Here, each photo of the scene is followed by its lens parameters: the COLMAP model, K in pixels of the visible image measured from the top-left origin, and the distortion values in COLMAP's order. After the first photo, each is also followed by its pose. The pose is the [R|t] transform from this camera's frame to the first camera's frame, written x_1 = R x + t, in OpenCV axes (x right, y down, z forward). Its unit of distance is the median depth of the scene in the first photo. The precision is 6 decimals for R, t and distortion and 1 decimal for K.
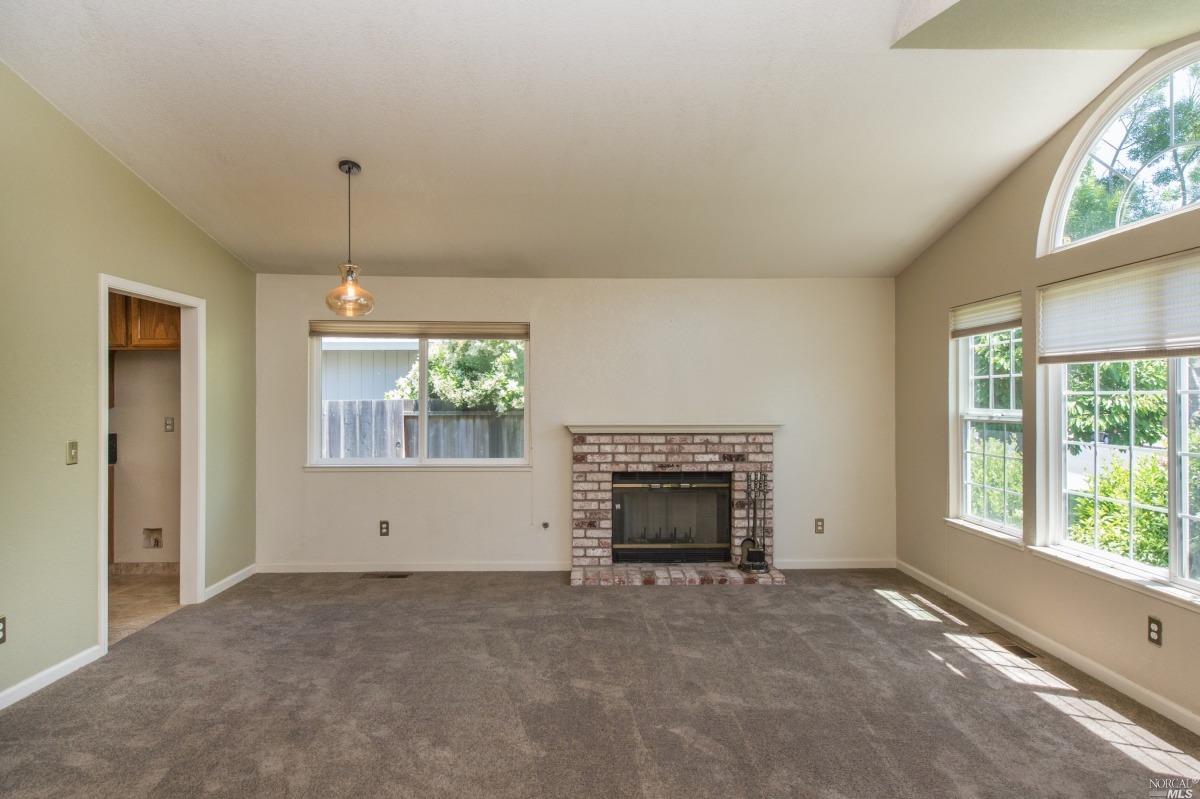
lens RADIAL K [[625.2, 0, 600.0], [0, 625.2, 399.5], [0, 0, 1]] dist [0.007206, -0.000671]
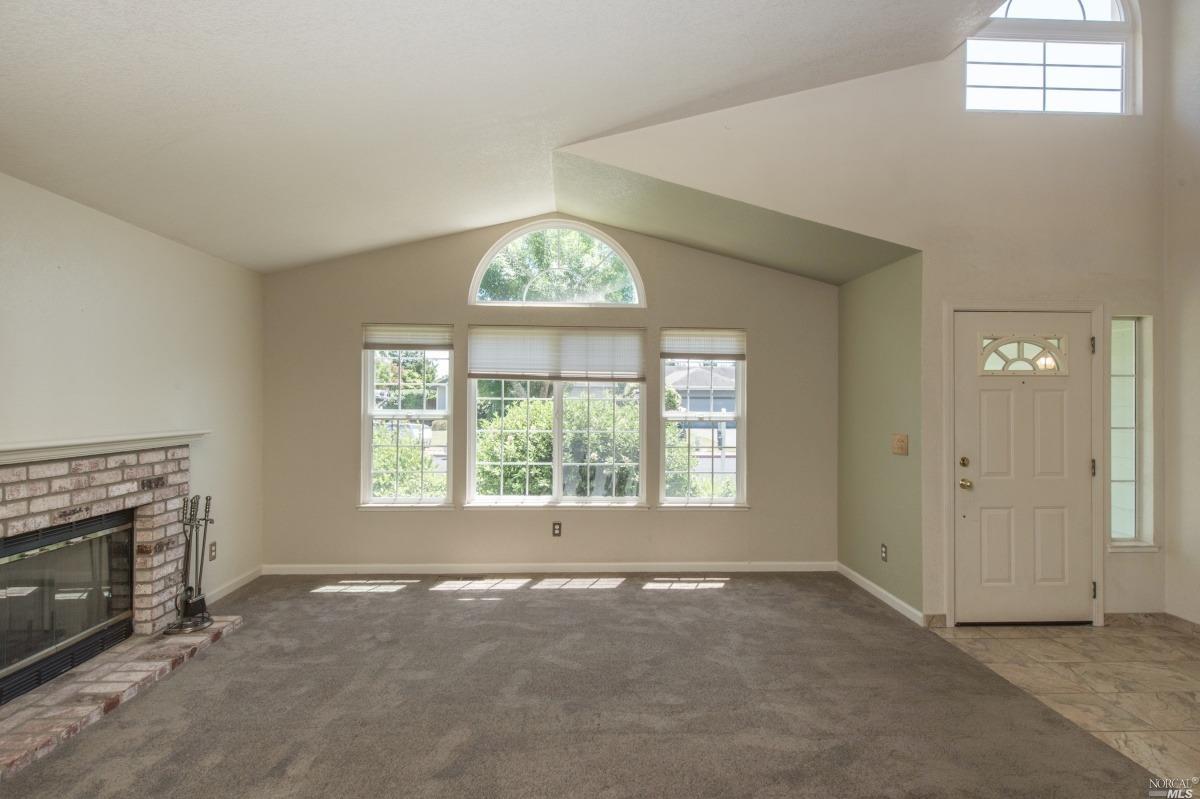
lens RADIAL K [[590.7, 0, 600.0], [0, 590.7, 399.5], [0, 0, 1]] dist [0.014221, -0.000707]
pose [[-0.022693, 0.005621, 0.999727, -0.473977], [-0.005813, 0.999967, -0.005754, -0.000794], [-0.999726, -0.005942, -0.022660, 0.510919]]
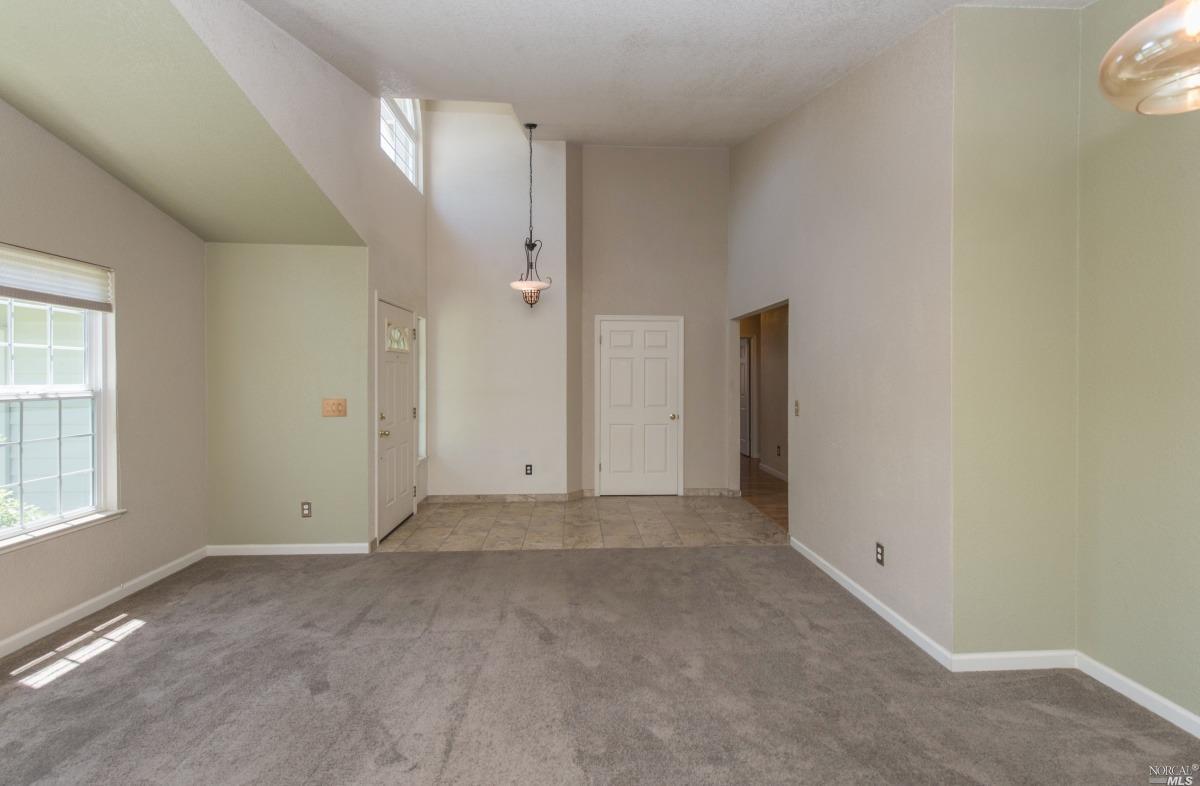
lens RADIAL K [[507.2, 0, 617.4], [0, 507.2, 374.7], [0, 0, 1]] dist [0.000342, -0.000023]
pose [[-0.998521, 0.000770, -0.054365, -0.076641], [0.000945, 0.999994, -0.003194, 0.004821], [0.054363, -0.003241, -0.998516, 0.889562]]
